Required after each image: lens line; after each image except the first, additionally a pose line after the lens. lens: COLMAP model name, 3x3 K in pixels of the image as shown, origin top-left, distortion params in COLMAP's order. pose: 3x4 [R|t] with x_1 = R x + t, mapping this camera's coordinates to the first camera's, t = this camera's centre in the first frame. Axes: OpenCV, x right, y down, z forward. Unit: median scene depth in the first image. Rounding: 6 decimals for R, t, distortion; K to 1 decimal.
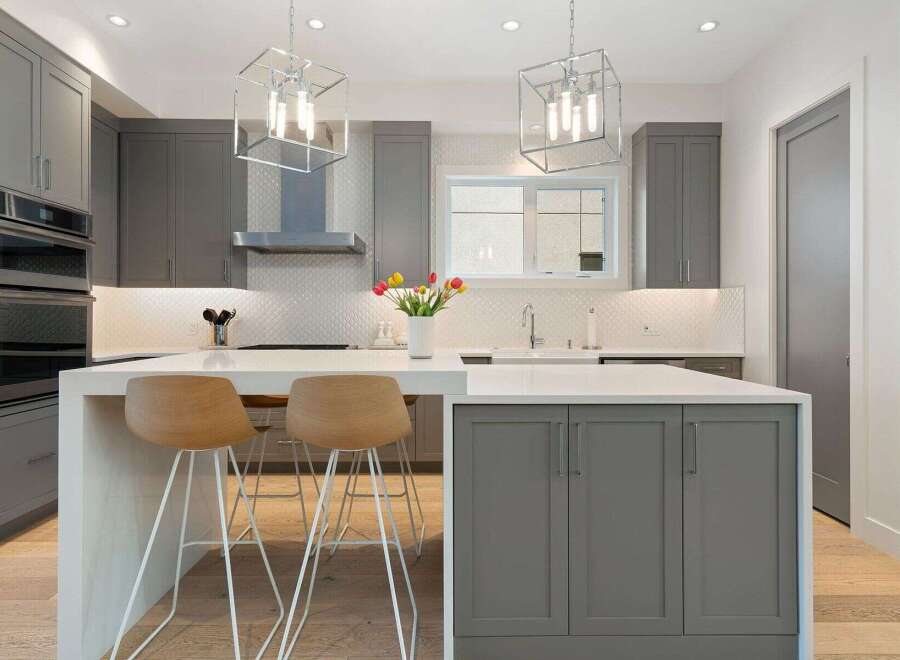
lens RADIAL K [[504.8, 0, 448.6], [0, 504.8, 320.0], [0, 0, 1]] dist [-0.001090, 0.000595]
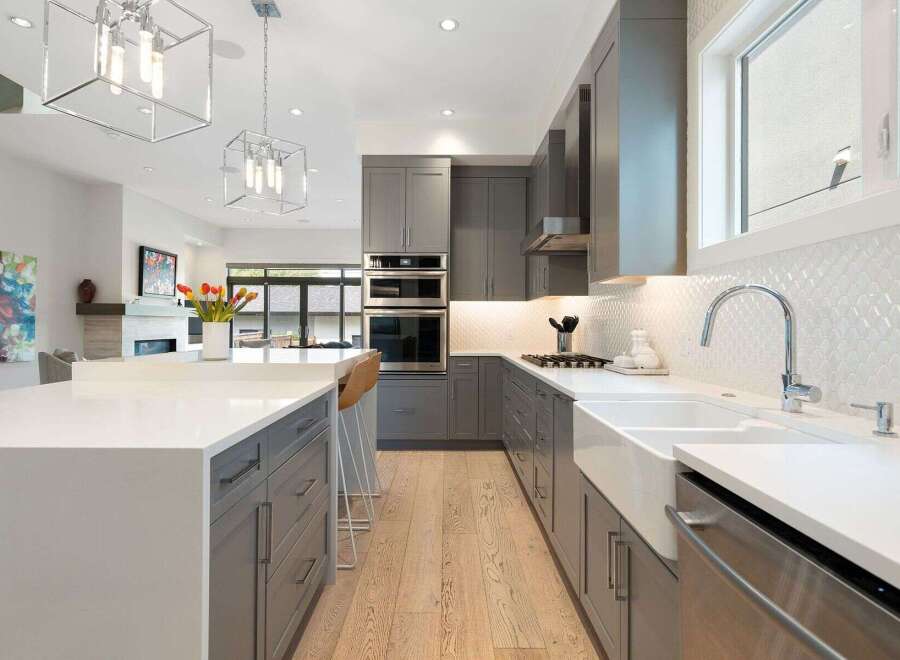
lens RADIAL K [[481.6, 0, 450.0], [0, 481.6, 330.0], [0, 0, 1]] dist [-0.000959, -0.000033]
pose [[-0.010310, 0.005265, -0.999933, 0.514019], [-0.011280, 0.999922, 0.005382, 0.002212], [0.999883, 0.011335, -0.010250, 0.773439]]
